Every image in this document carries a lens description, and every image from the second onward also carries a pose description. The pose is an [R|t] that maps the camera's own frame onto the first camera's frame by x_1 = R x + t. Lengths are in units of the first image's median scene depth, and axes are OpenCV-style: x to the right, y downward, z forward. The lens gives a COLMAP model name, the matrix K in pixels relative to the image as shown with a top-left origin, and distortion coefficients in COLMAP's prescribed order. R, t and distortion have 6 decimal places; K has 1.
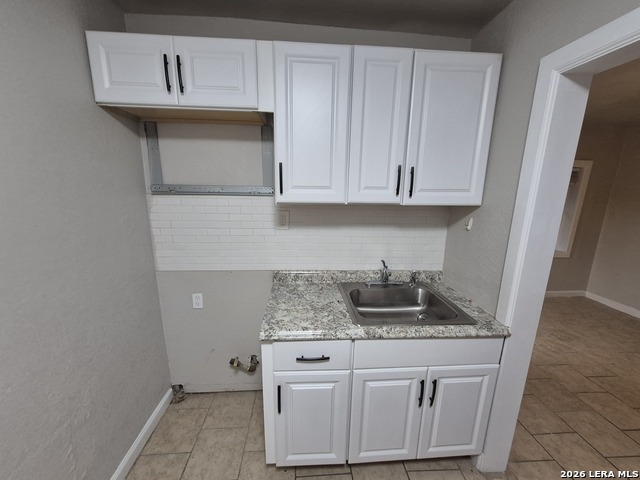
lens RADIAL K [[251.4, 0, 316.8], [0, 251.4, 242.5], [0, 0, 1]] dist [-0.001067, 0.000191]
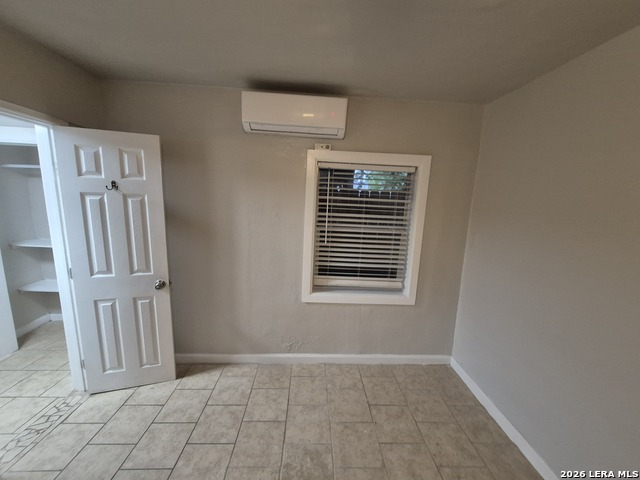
lens RADIAL K [[251.4, 0, 315.4], [0, 251.4, 239.5], [0, 0, 1]] dist [-0.001067, 0.000191]
pose [[0.998524, 0.024863, -0.048283, 0.990651], [-0.027637, 0.997954, -0.057649, -0.079435], [0.046751, 0.058899, 0.997169, 0.428992]]
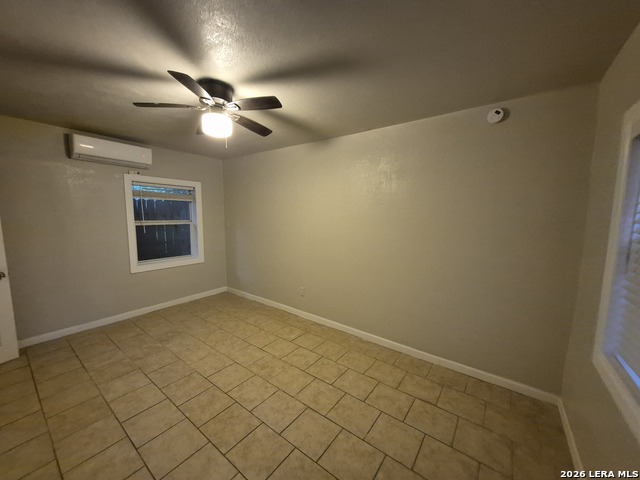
lens RADIAL K [[251.4, 0, 319.5], [0, 251.4, 242.1], [0, 0, 1]] dist [-0.001067, 0.000191]
pose [[0.654195, -0.102357, 0.749368, 0.620761], [0.166046, 0.986065, -0.010270, 0.089626], [-0.737874, 0.131148, 0.662074, -0.237975]]
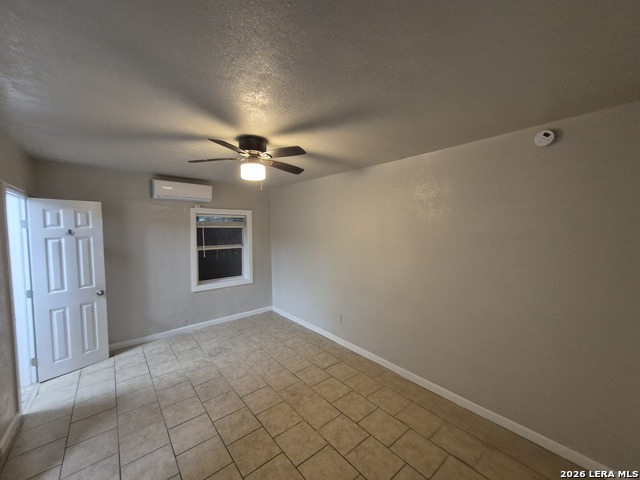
lens RADIAL K [[251.4, 0, 316.4], [0, 251.4, 241.0], [0, 0, 1]] dist [-0.001067, 0.000191]
pose [[0.810563, -0.054684, 0.583094, 0.674300], [0.146467, 0.982920, -0.111424, 0.052004], [-0.567041, 0.175720, 0.804728, -0.327234]]
